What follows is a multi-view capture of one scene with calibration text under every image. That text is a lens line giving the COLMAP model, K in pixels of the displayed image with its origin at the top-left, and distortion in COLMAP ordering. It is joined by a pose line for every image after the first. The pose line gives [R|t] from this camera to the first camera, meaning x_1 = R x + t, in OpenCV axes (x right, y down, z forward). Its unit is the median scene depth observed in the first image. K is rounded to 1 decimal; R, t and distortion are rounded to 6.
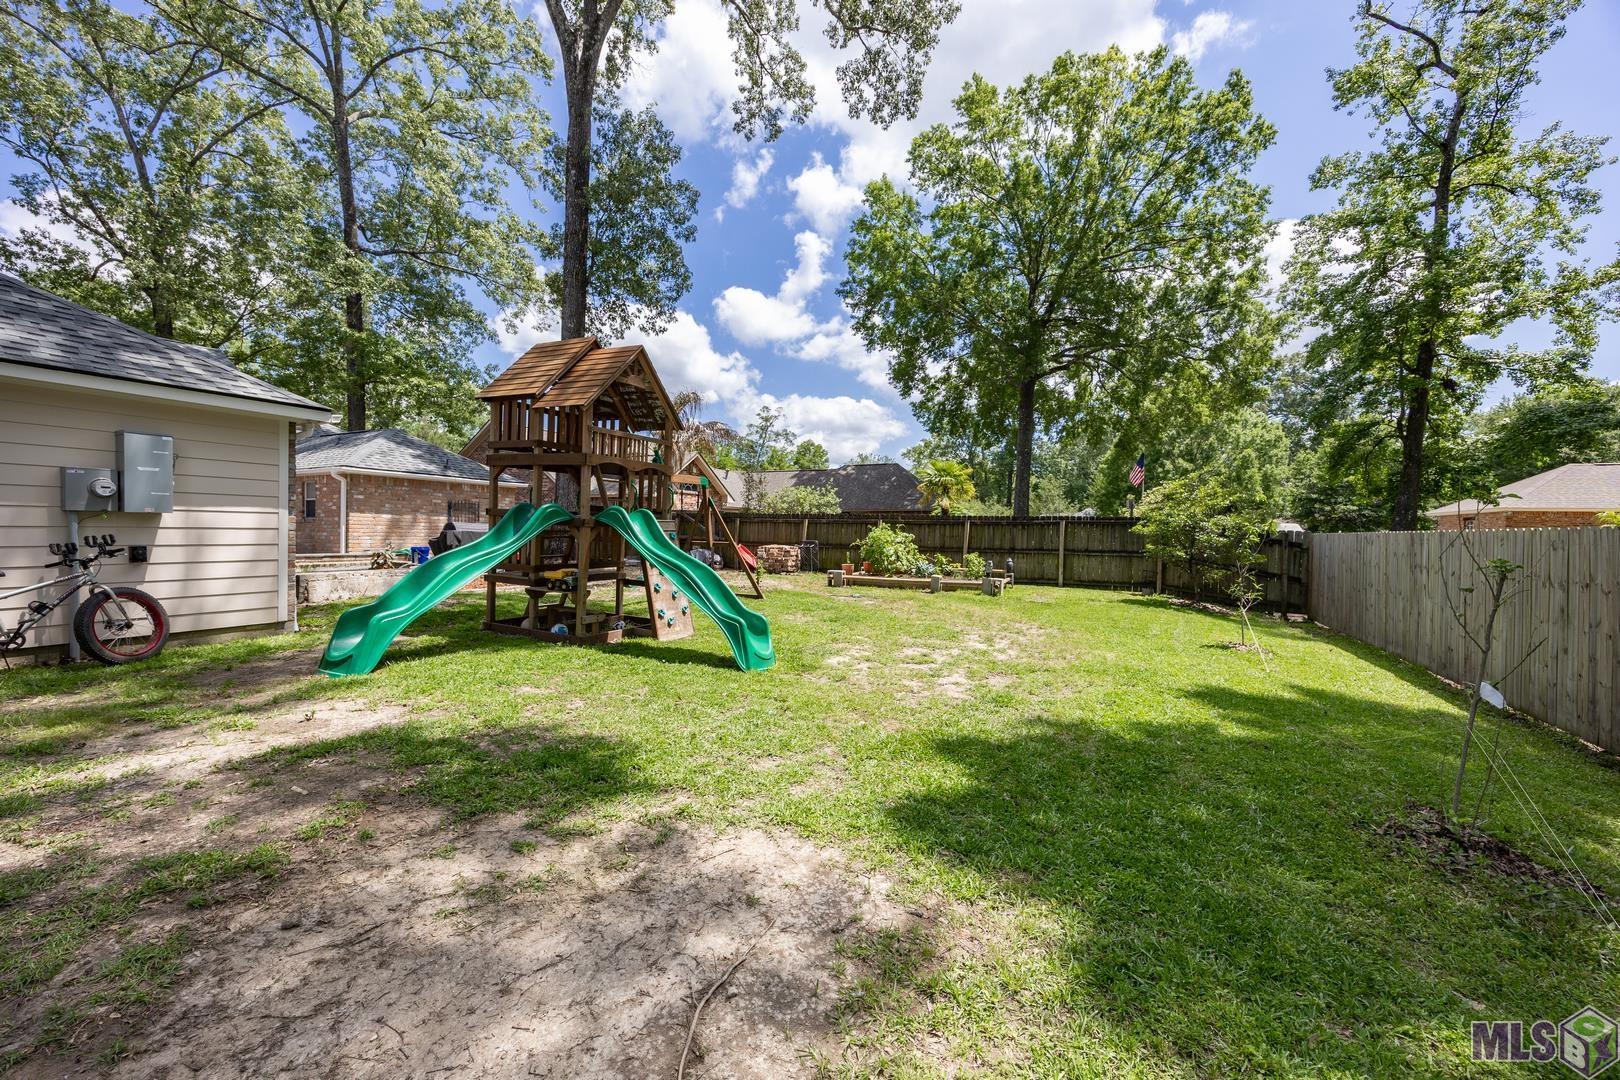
lens RADIAL K [[651.4, 0, 817.7], [0, 651.4, 539.6], [0, 0, 1]] dist [-0.011909, 0.000188]
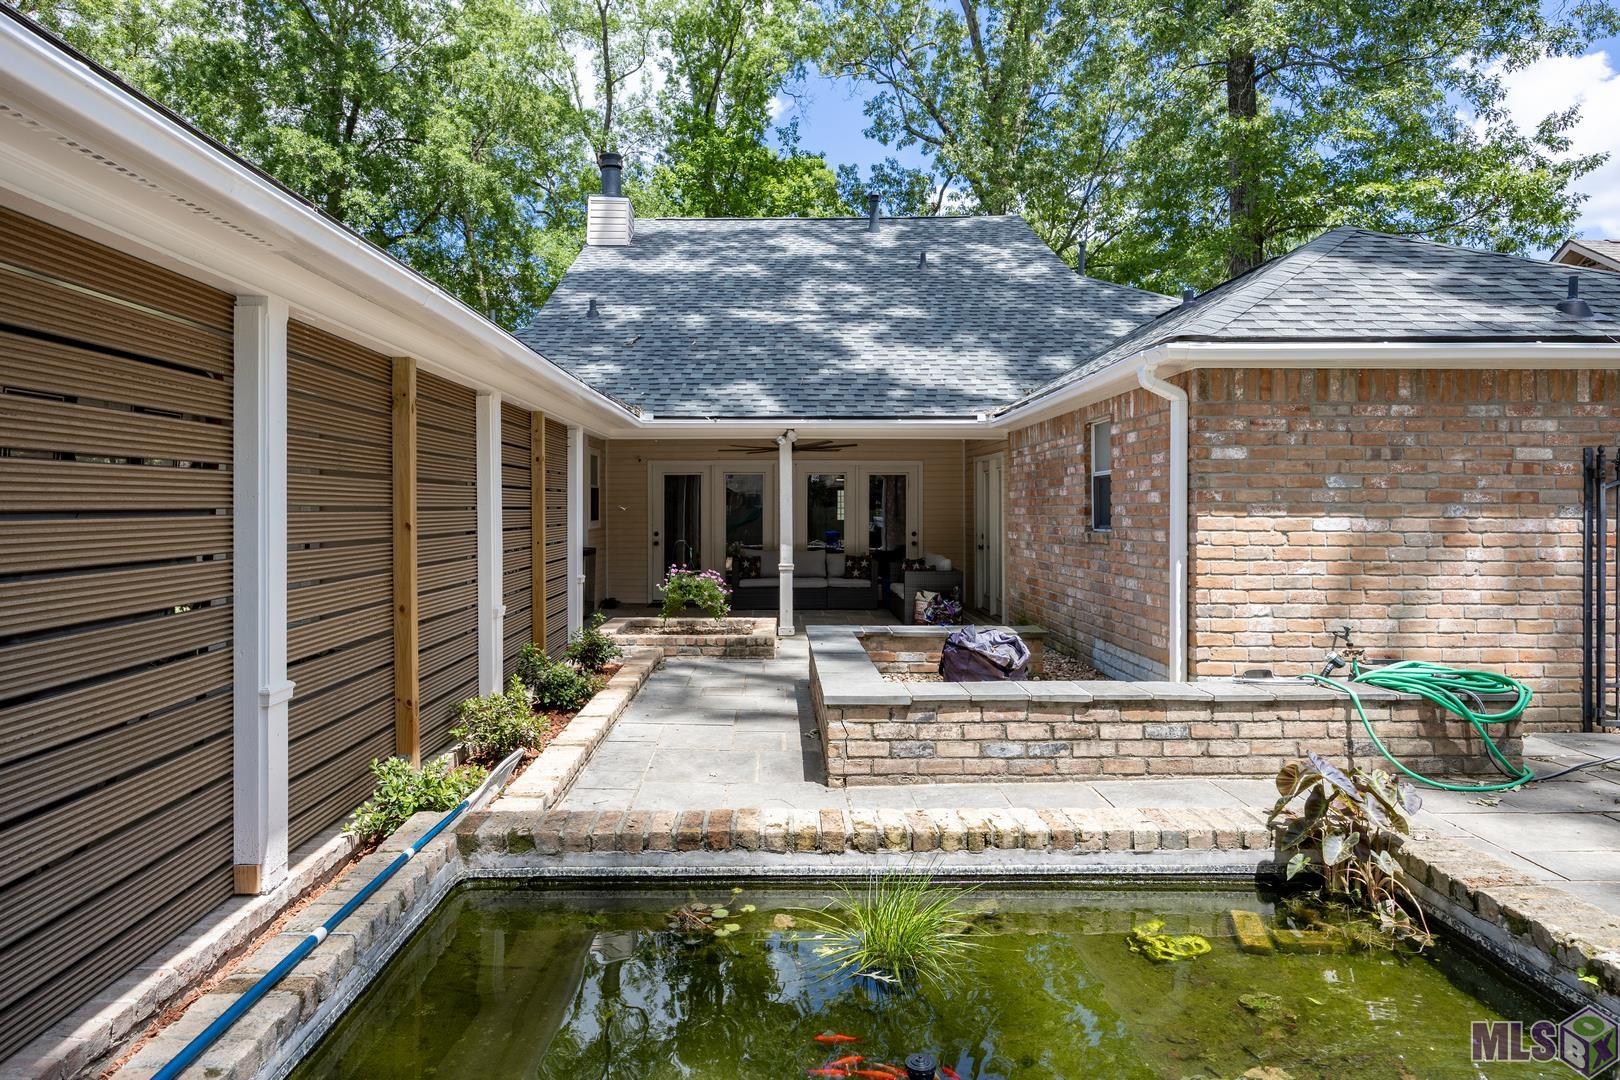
lens RADIAL K [[924.9, 0, 809.0], [0, 924.9, 517.5], [0, 0, 1]] dist [0.037879, -0.000109]
pose [[0.483908, -0.009663, -0.875065, -0.424220], [0.003273, 0.999952, -0.009232, -0.034160], [0.875113, 0.001603, 0.483917, 0.614980]]
